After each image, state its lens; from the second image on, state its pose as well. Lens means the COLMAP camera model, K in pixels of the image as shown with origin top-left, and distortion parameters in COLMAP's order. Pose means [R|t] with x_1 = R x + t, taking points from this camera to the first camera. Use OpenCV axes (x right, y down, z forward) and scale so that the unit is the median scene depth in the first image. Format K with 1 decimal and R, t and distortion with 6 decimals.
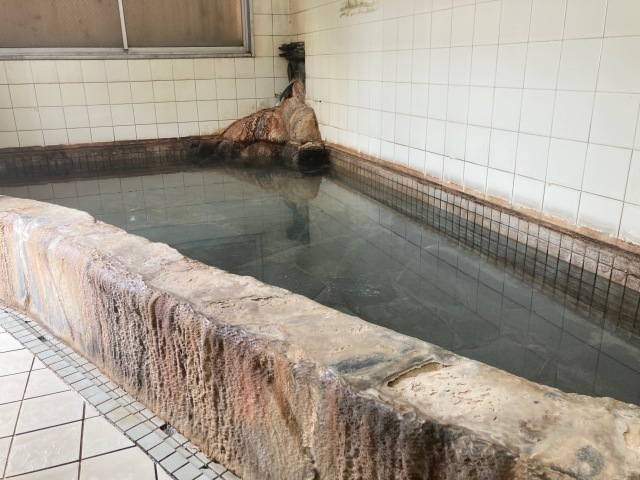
lens RADIAL K [[526.2, 0, 319.2], [0, 526.2, 233.6], [0, 0, 1]] dist [0.001893, -0.005385]
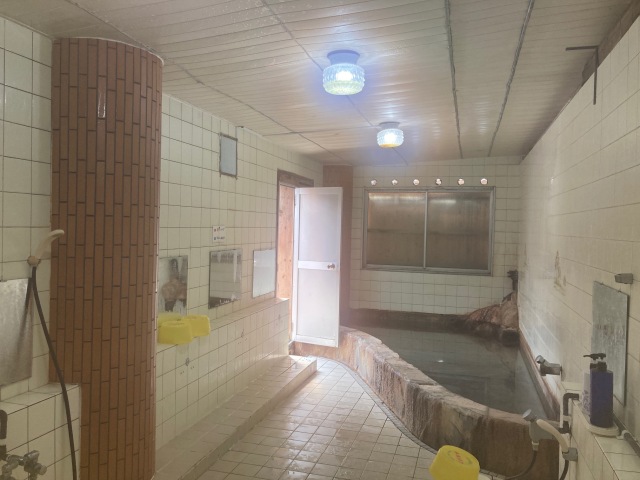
lens RADIAL K [[526.2, 0, 317.9], [0, 526.2, 237.5], [0, 0, 1]] dist [0.001893, -0.005385]
pose [[0.799973, 0.053022, -0.597689, 0.488818], [-0.221737, 0.951703, -0.212355, 0.055755], [0.557563, 0.302408, 0.773093, -0.796296]]
